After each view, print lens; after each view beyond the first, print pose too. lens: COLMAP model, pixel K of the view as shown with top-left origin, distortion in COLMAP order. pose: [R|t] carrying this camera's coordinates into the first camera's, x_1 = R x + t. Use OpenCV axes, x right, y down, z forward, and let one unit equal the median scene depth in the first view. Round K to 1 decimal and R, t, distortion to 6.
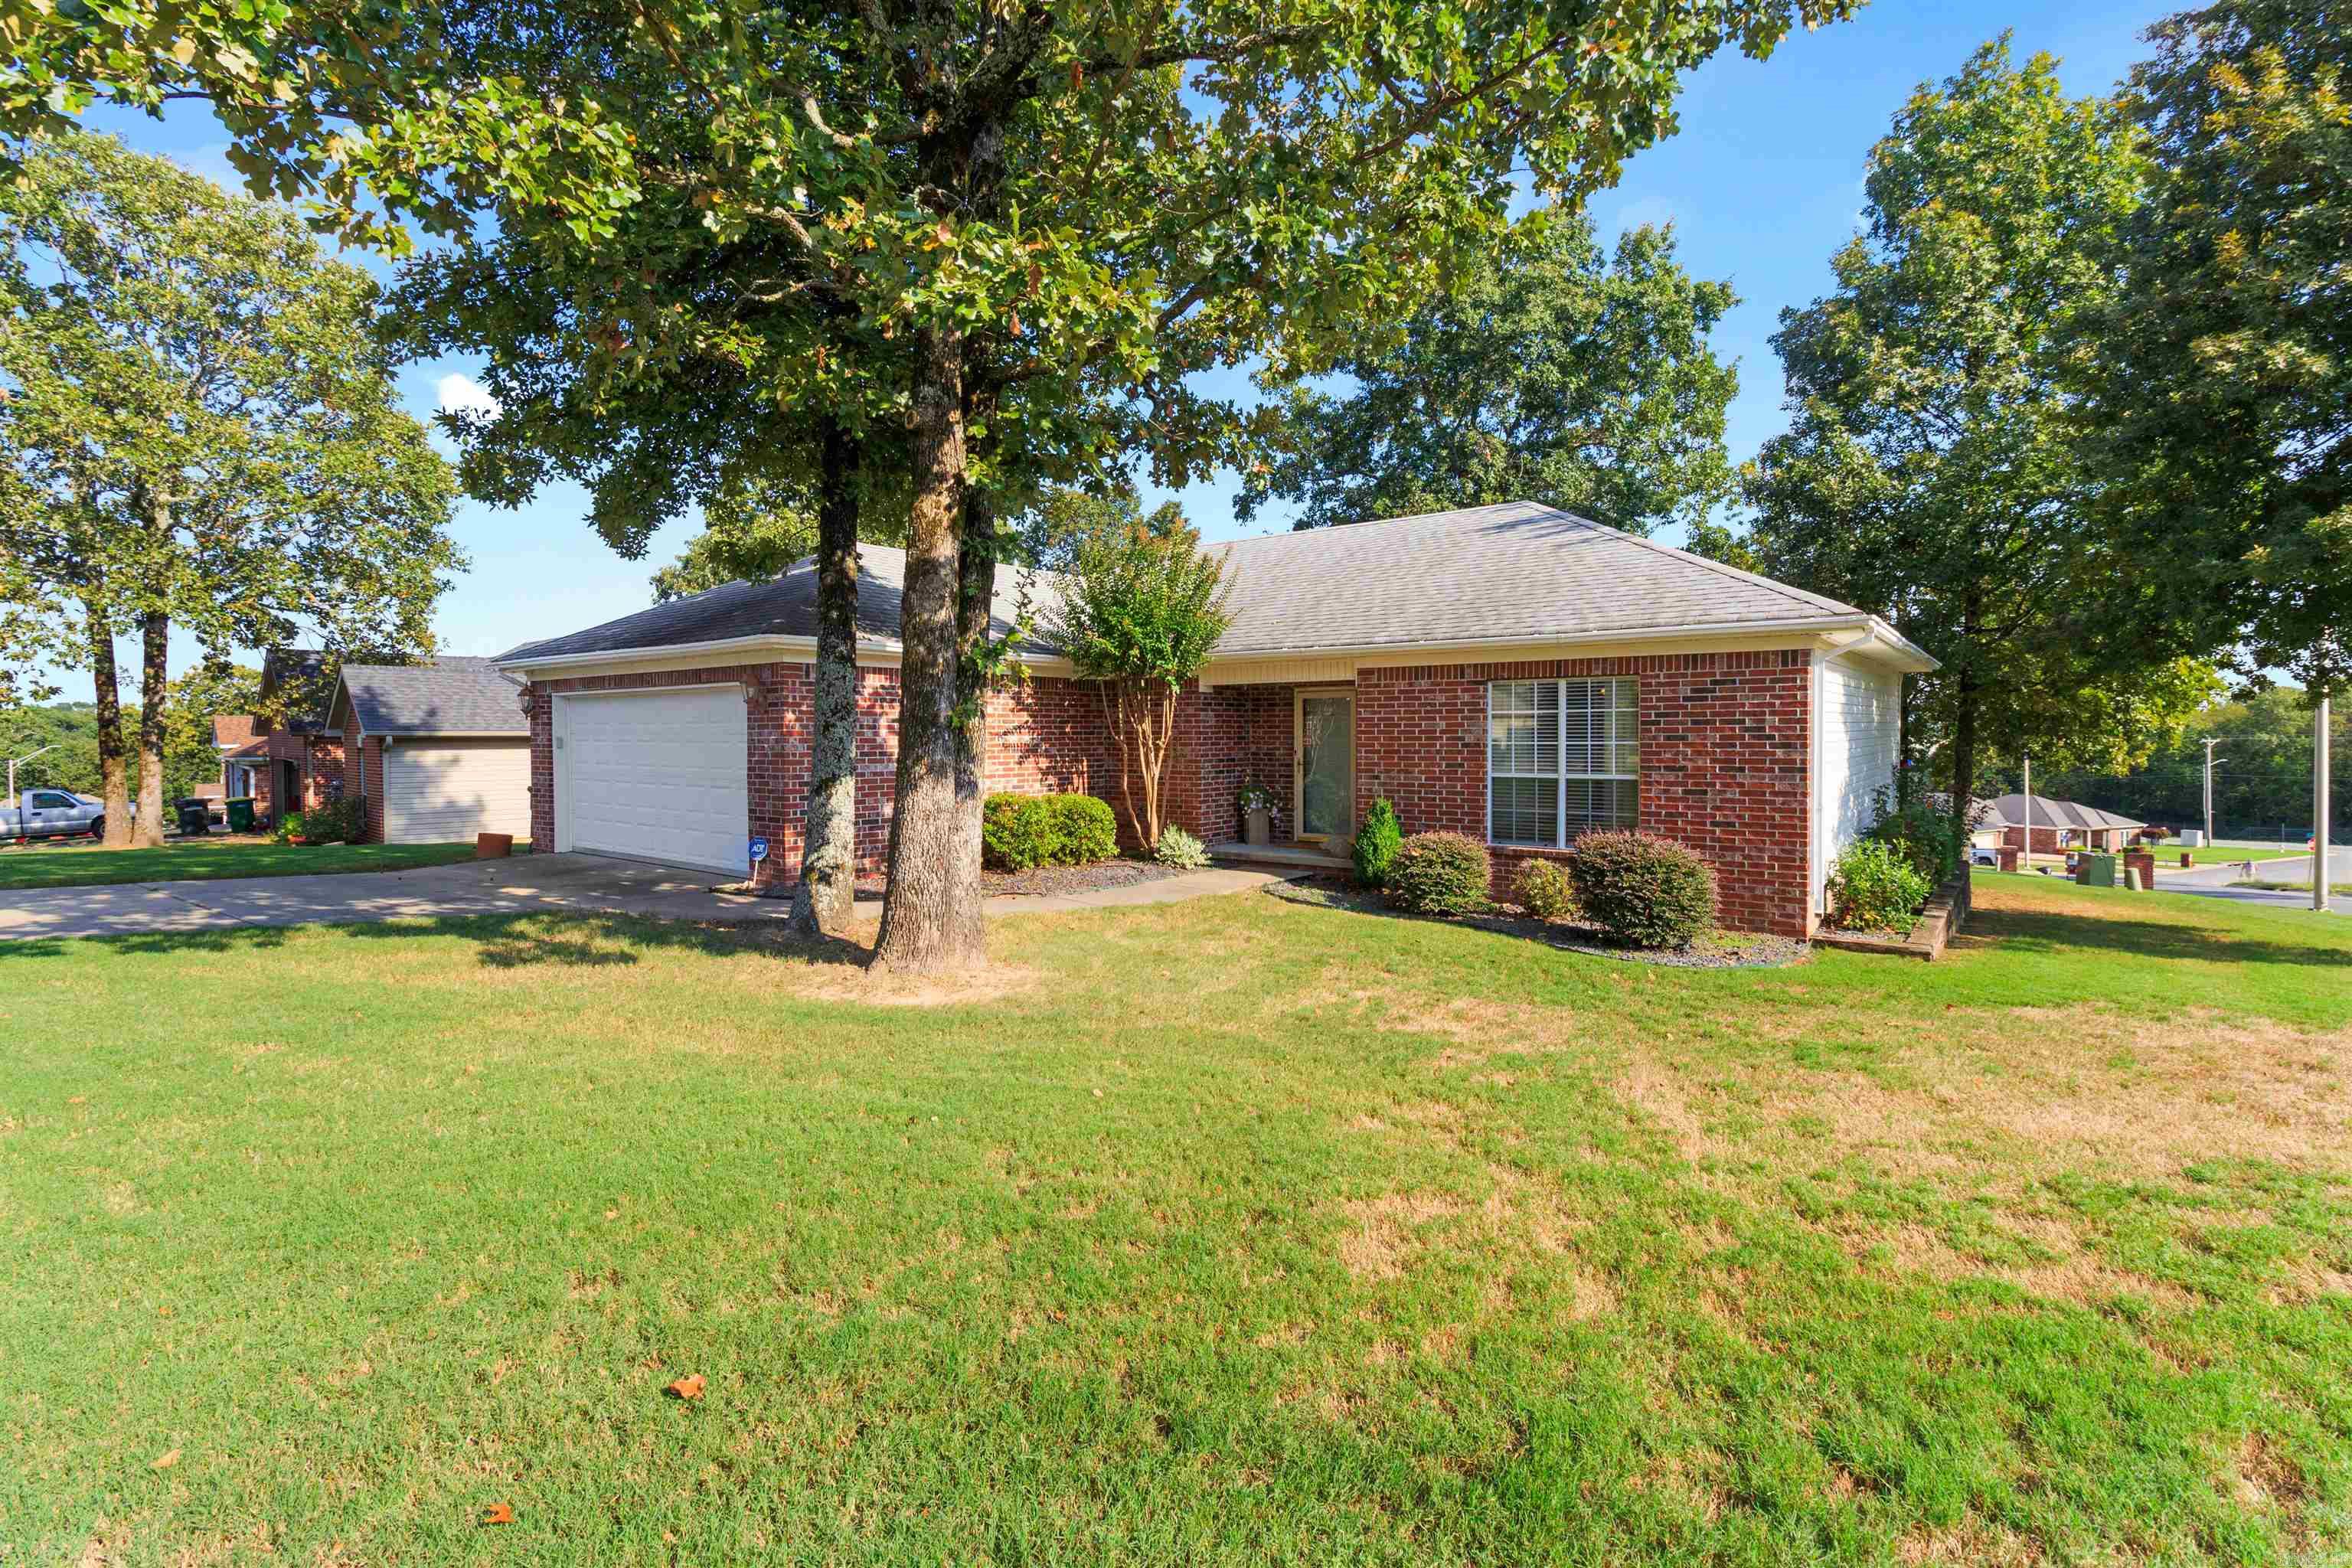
lens RADIAL K [[1102.1, 0, 1178.3], [0, 1102.1, 760.4], [0, 0, 1]] dist [-0.001723, 0.000211]
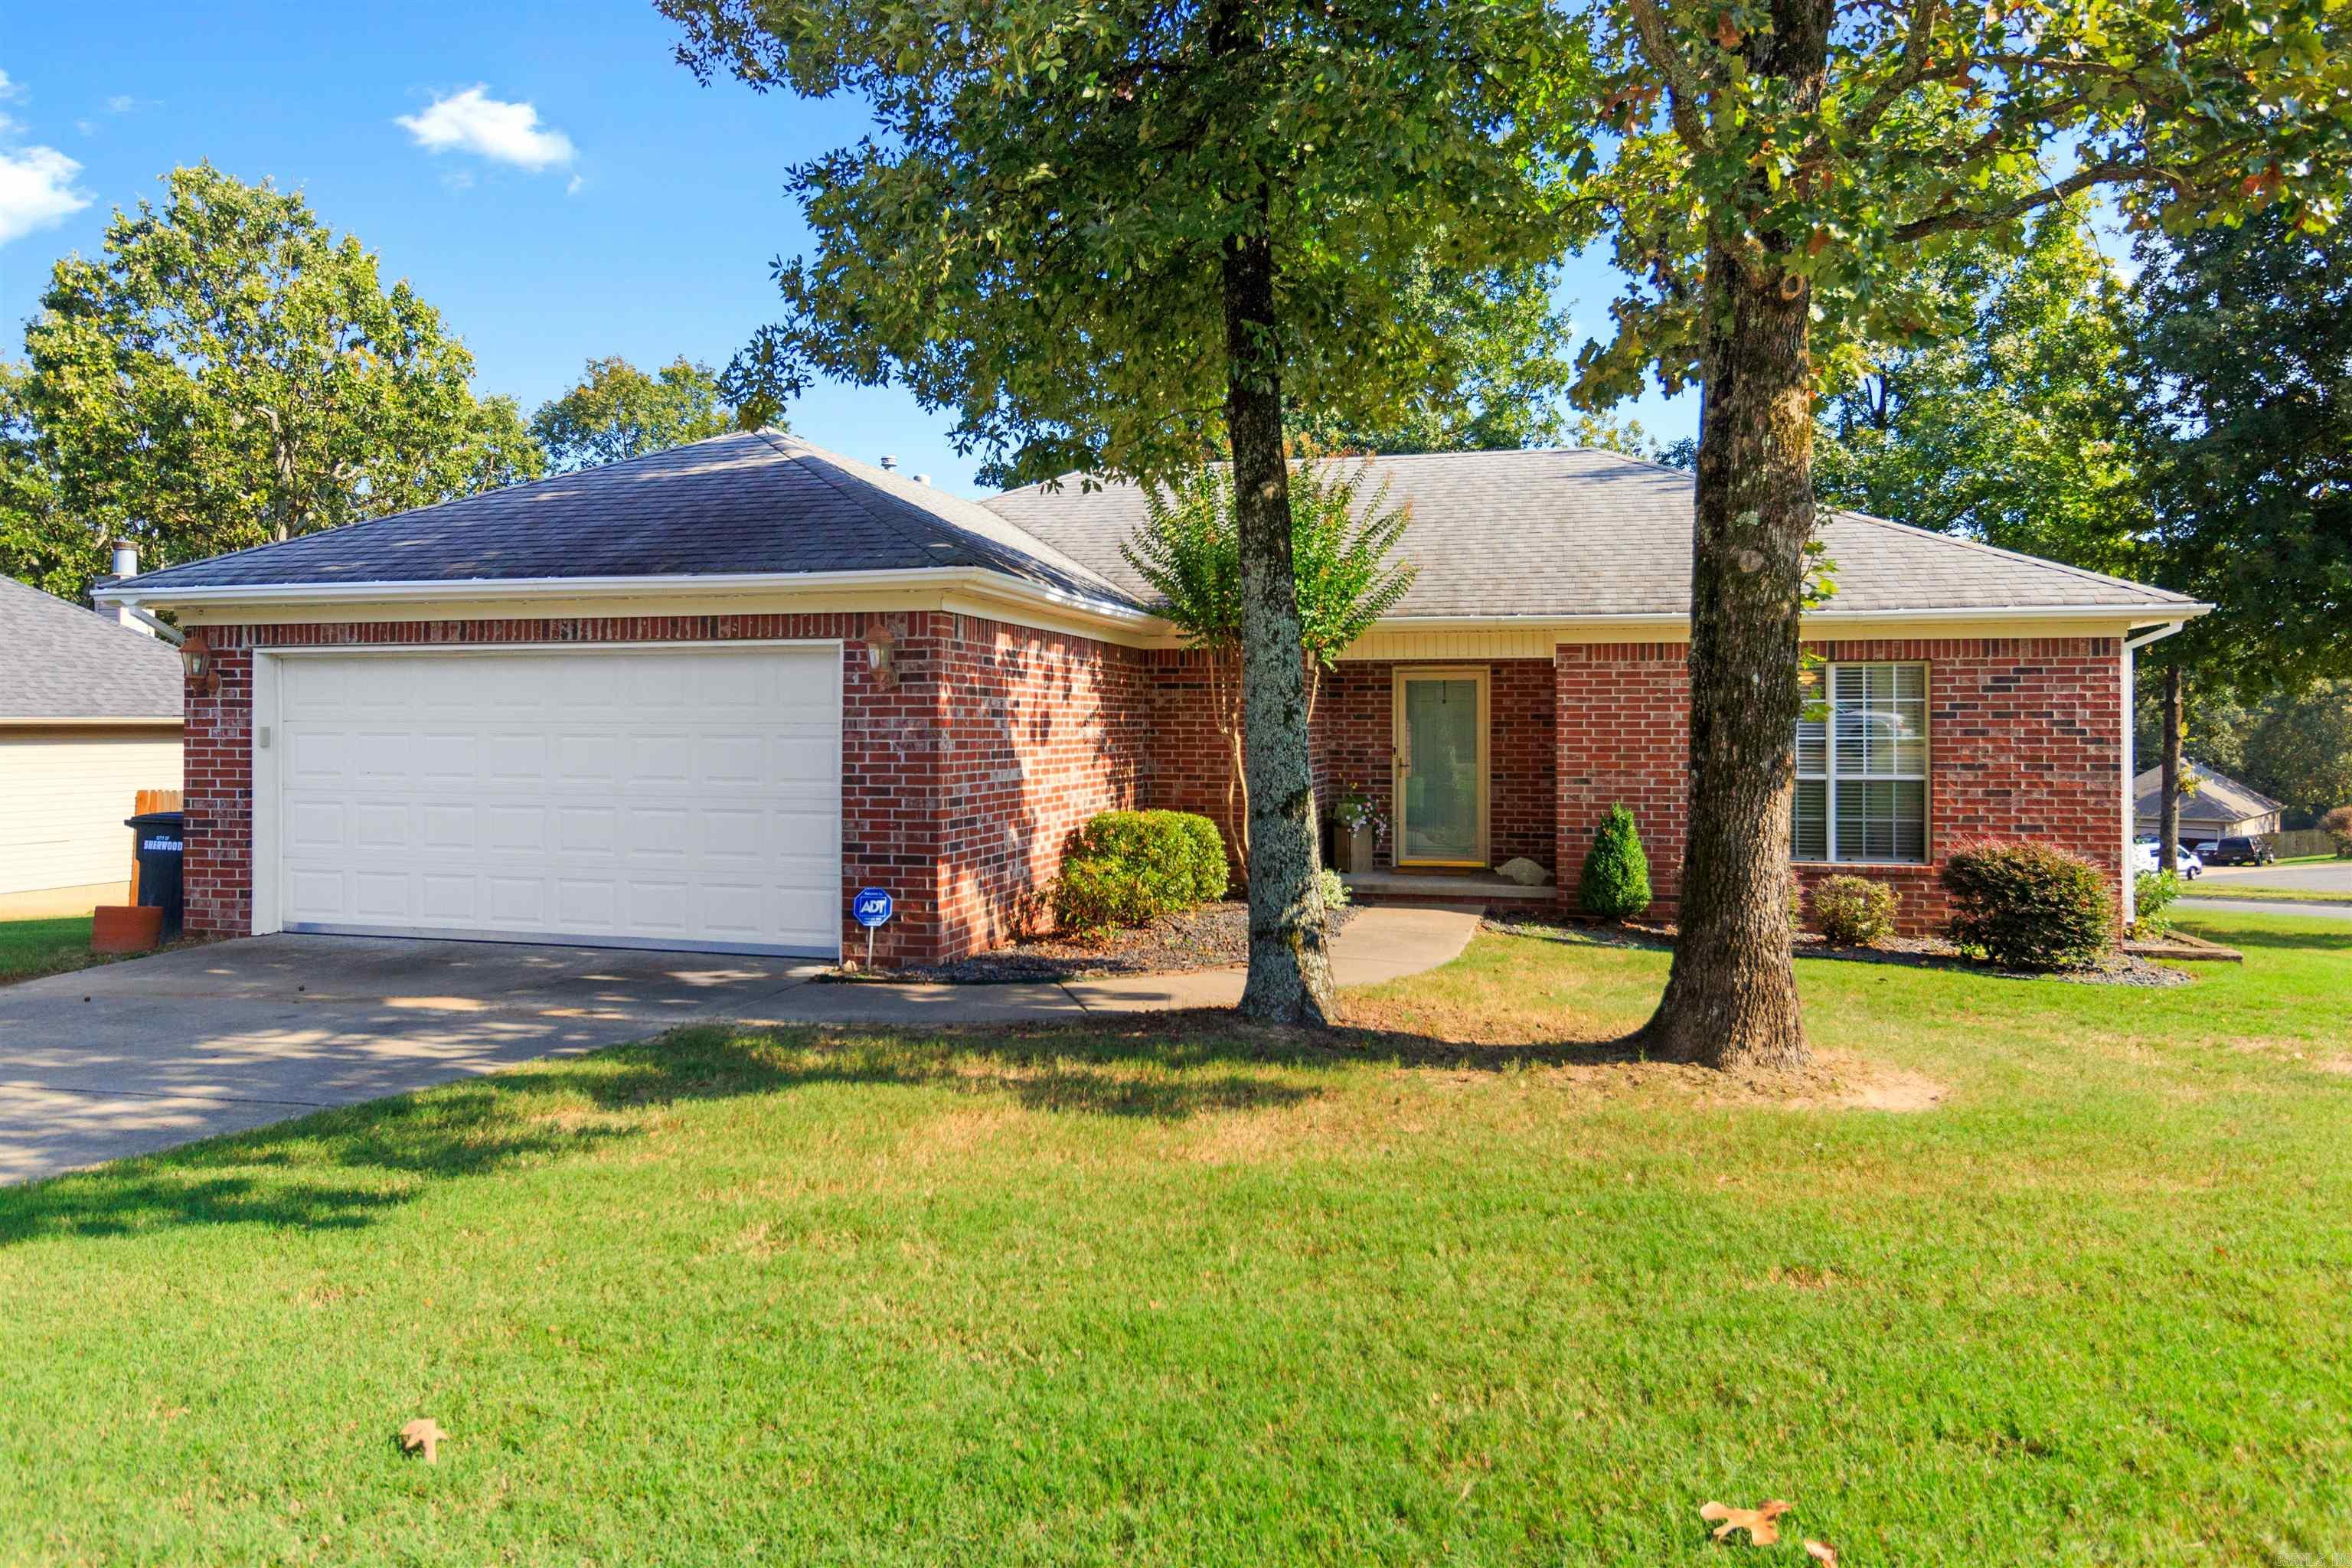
lens RADIAL K [[1468.8, 0, 1180.5], [0, 1468.8, 710.9], [0, 0, 1]] dist [-0.000520, 0.001976]
pose [[0.913018, 0.007946, 0.407842, -0.563745], [0.006219, 0.999423, -0.033395, -0.001972], [-0.407872, 0.033027, 0.912441, 0.165662]]
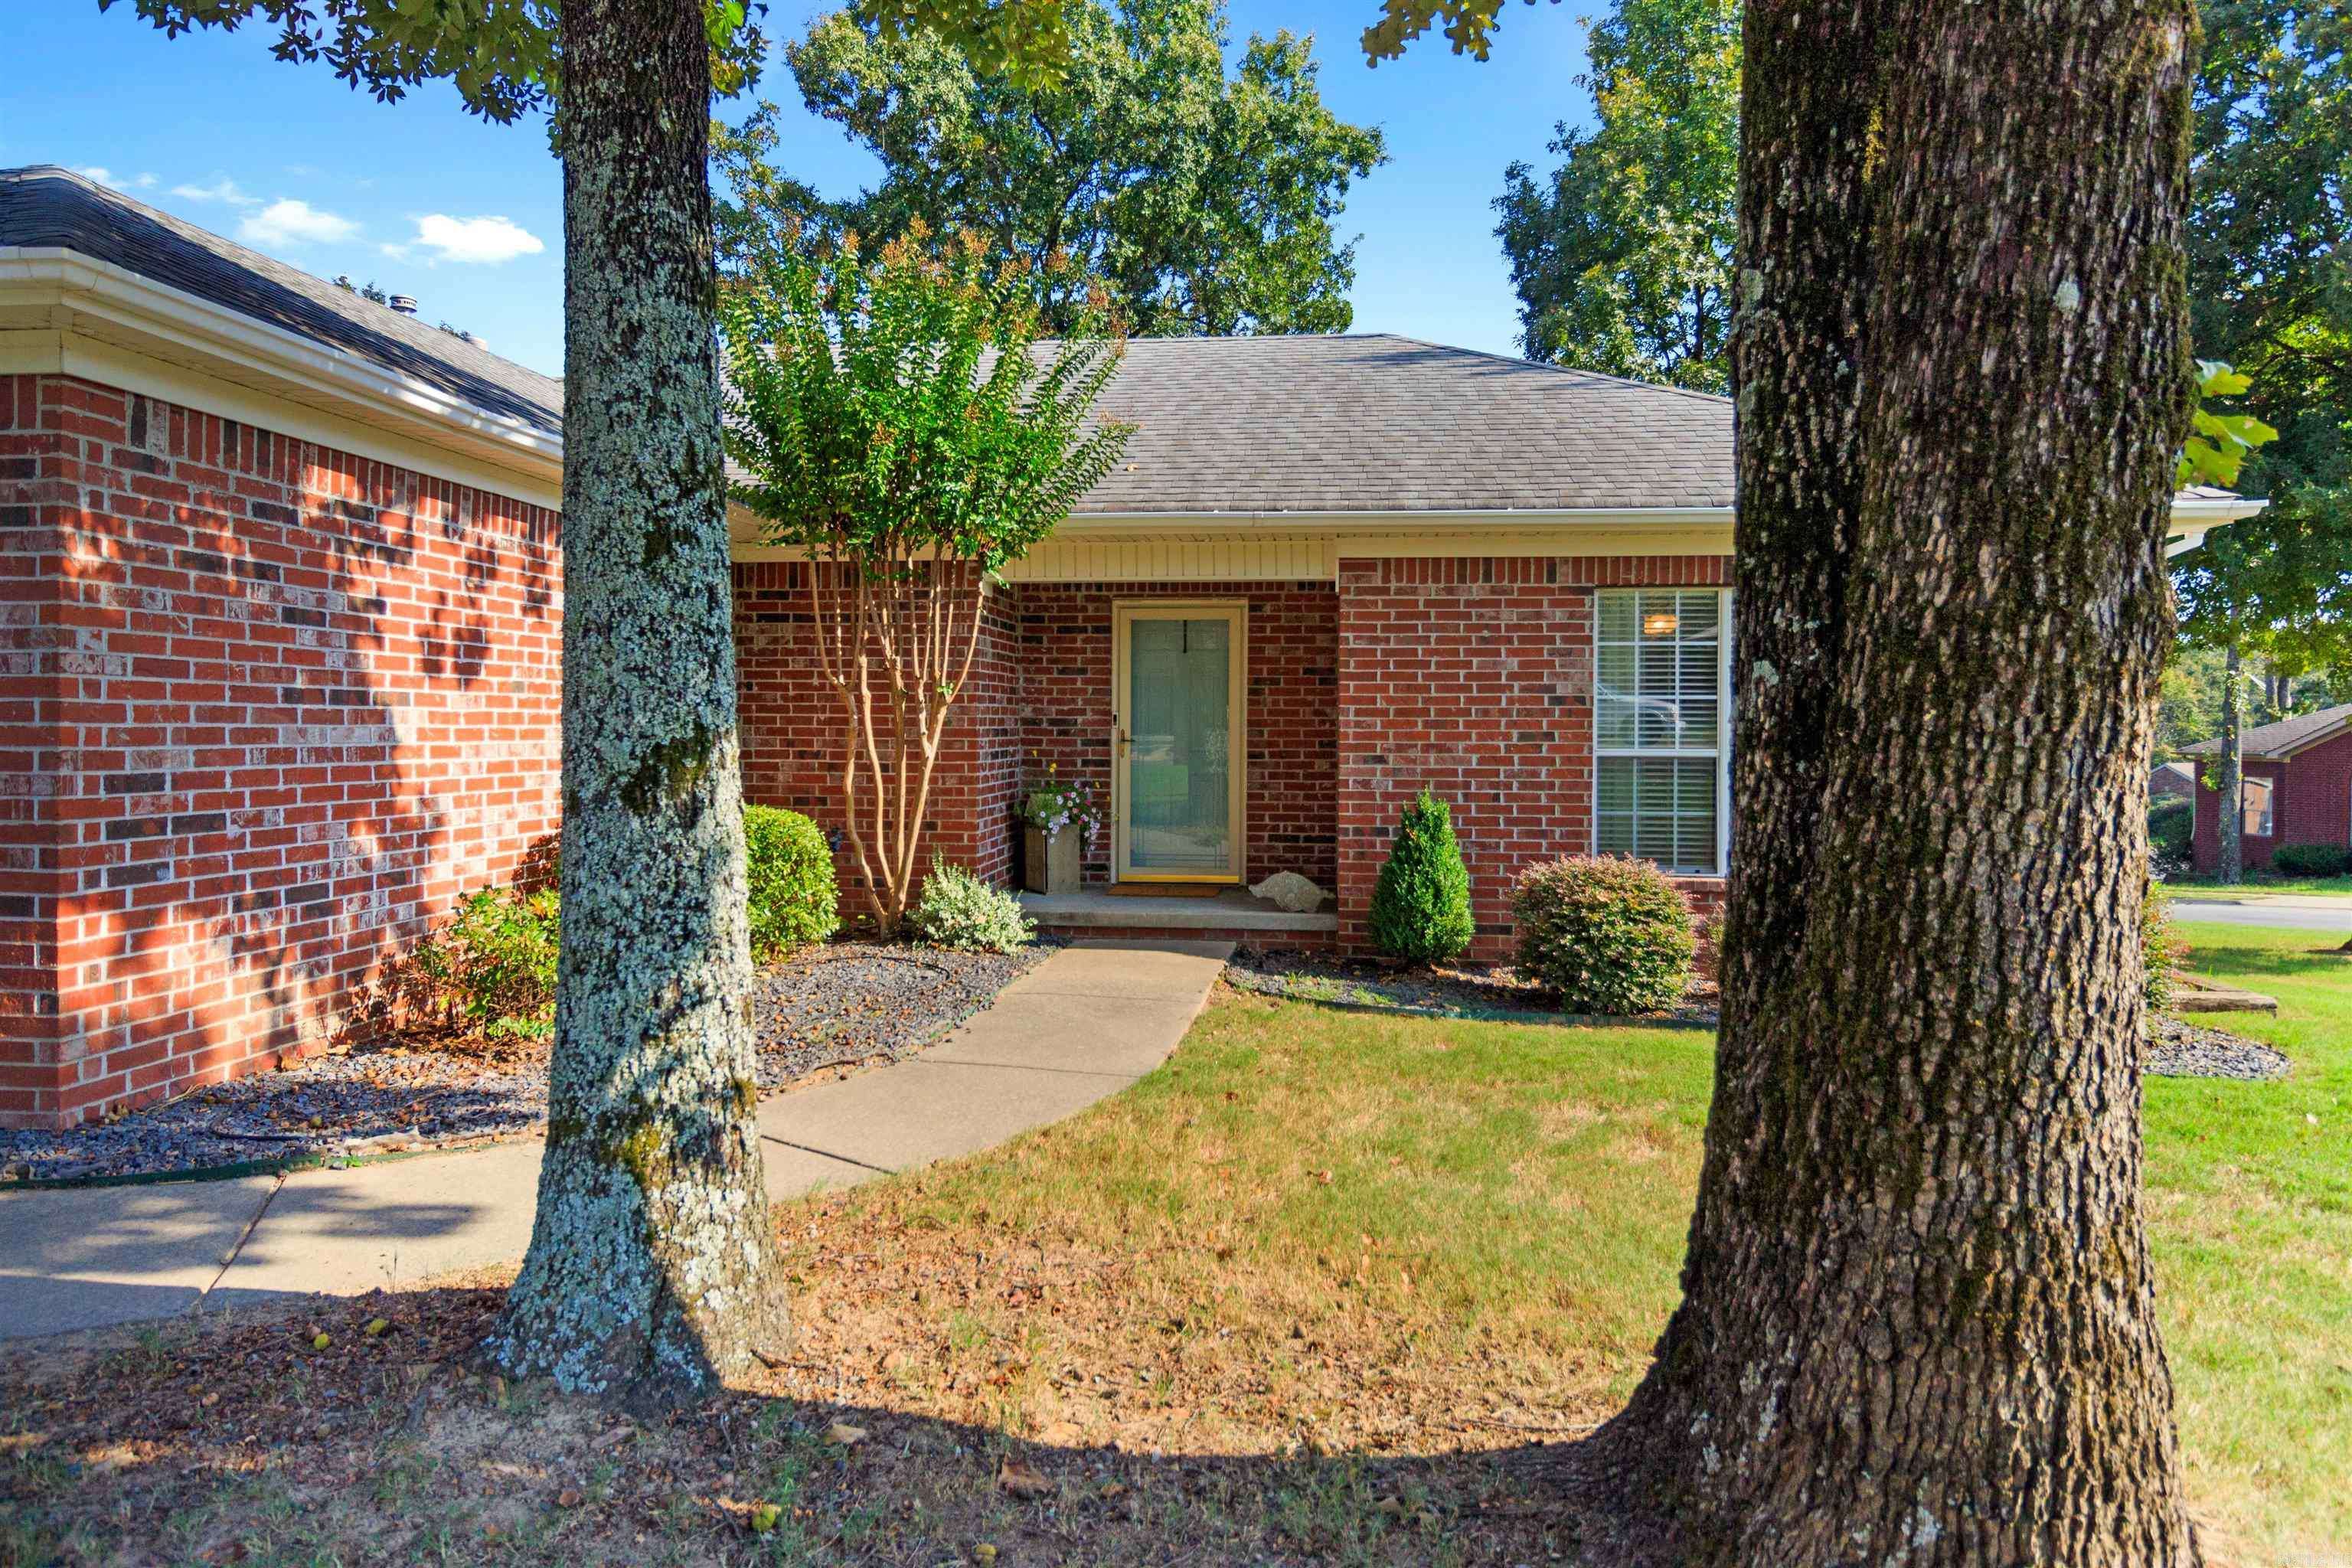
lens RADIAL K [[1414.9, 0, 1173.3], [0, 1414.9, 719.4], [0, 0, 1]] dist [-0.007269, -0.000866]
pose [[0.848679, 0.011255, 0.528789, -0.298010], [0.003969, 0.999610, -0.027647, 0.015737], [-0.528894, 0.025563, 0.848303, 0.504340]]
